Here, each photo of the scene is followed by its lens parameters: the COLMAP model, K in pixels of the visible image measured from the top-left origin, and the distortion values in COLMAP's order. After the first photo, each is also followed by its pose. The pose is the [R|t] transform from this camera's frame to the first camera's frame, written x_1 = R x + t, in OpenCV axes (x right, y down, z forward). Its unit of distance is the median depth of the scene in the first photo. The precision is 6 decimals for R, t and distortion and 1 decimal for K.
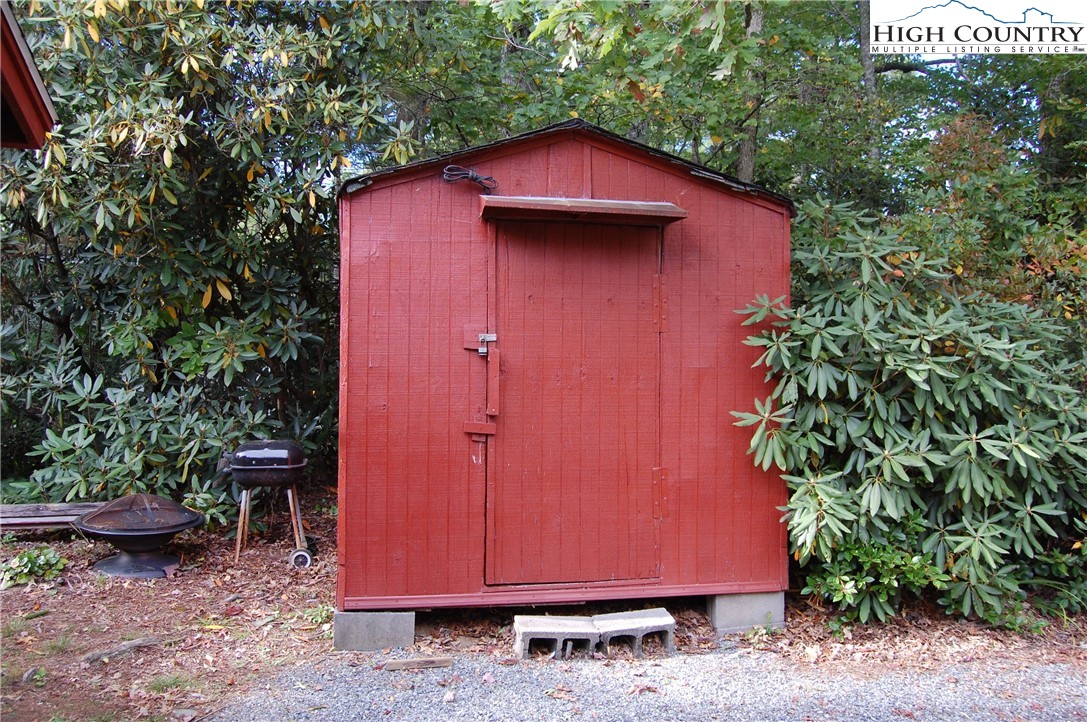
lens RADIAL K [[846.9, 0, 542.5], [0, 846.9, 362.2], [0, 0, 1]] dist [-0.091669, 0.028677]
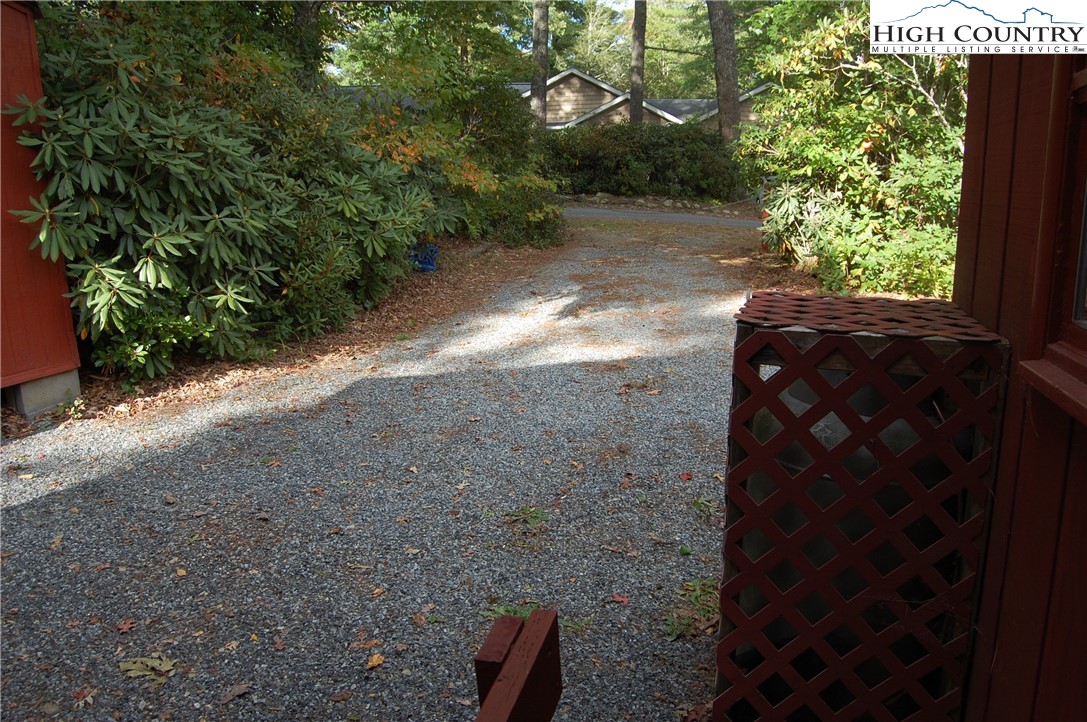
lens RADIAL K [[846.9, 0, 545.2], [0, 846.9, 360.6], [0, 0, 1]] dist [-0.091669, 0.028677]
pose [[0.522002, -0.208064, 0.827178, -0.314926], [0.004954, 0.970514, 0.240992, -0.001279], [-0.852930, -0.121700, 0.507641, -0.106354]]
